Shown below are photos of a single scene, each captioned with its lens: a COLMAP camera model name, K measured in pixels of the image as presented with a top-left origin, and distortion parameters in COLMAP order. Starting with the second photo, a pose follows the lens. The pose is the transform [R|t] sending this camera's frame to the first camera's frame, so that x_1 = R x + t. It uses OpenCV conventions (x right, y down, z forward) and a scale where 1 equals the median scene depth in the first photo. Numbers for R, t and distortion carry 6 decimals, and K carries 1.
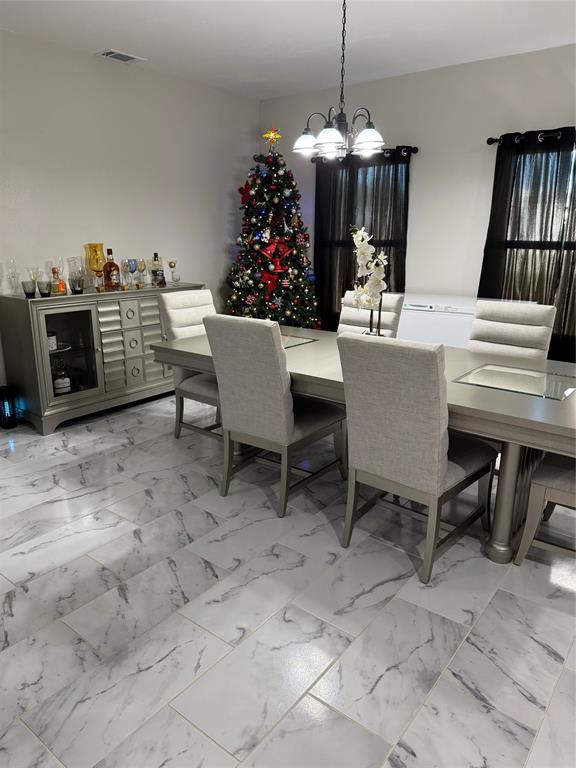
lens RADIAL K [[538.5, 0, 288.0], [0, 538.5, 384.0], [0, 0, 1]] dist [0.052933, -0.069724]
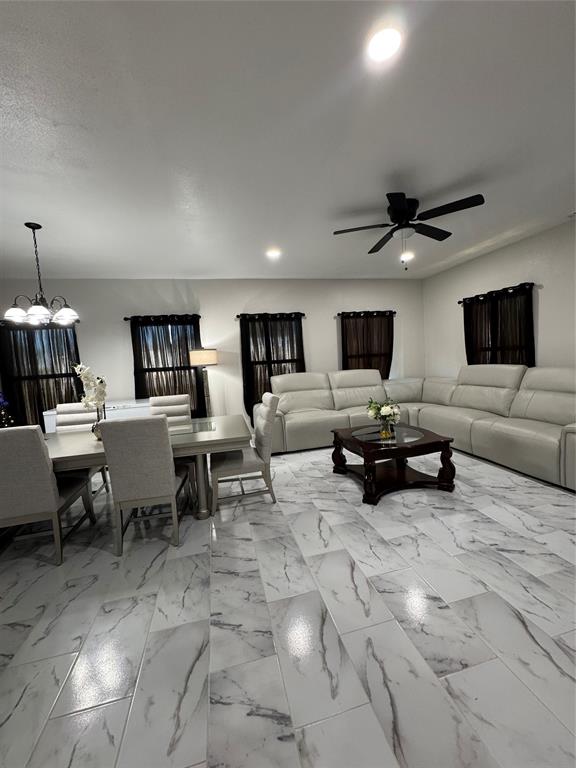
lens RADIAL K [[305.3, 0, 289.1], [0, 305.3, 384.5], [0, 0, 1]] dist [-0.004279, 0.000874]
pose [[0.616891, -0.106756, 0.779775, -0.196868], [0.270224, 0.959261, -0.082449, 0.024764], [-0.739206, 0.261576, 0.620607, -0.040854]]
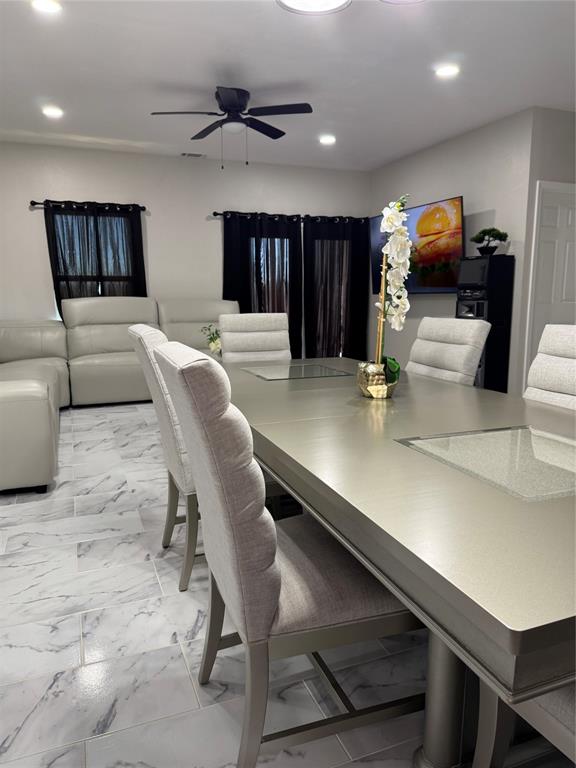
lens RADIAL K [[538.5, 0, 277.3], [0, 538.5, 385.5], [0, 0, 1]] dist [0.052933, -0.069724]
pose [[-0.859300, -0.084732, 0.504405, -0.071414], [0.139364, 0.910080, 0.390297, -0.343528], [-0.492120, 0.405678, -0.770223, 1.565422]]
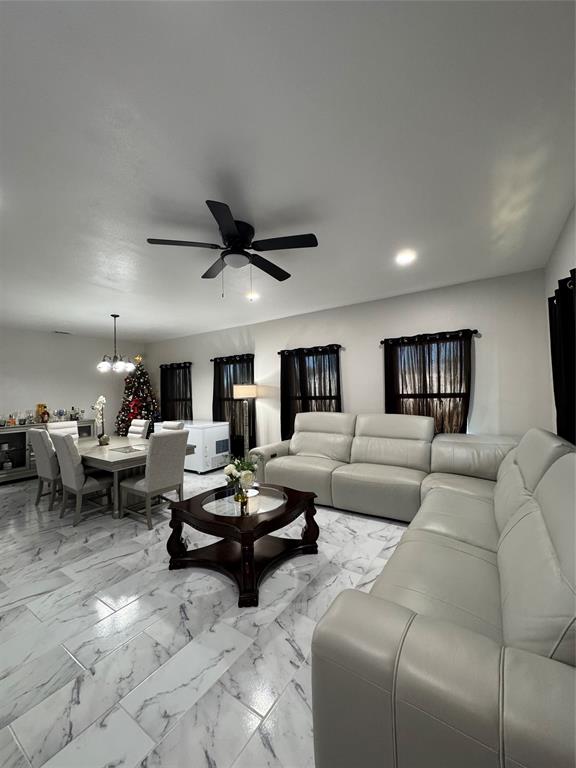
lens RADIAL K [[305.3, 0, 290.2], [0, 305.3, 383.7], [0, 0, 1]] dist [-0.004279, 0.000874]
pose [[0.996536, -0.024962, 0.079332, 0.925501], [0.047361, 0.954442, -0.294616, 0.146078], [-0.068364, 0.297352, 0.952317, -0.534679]]
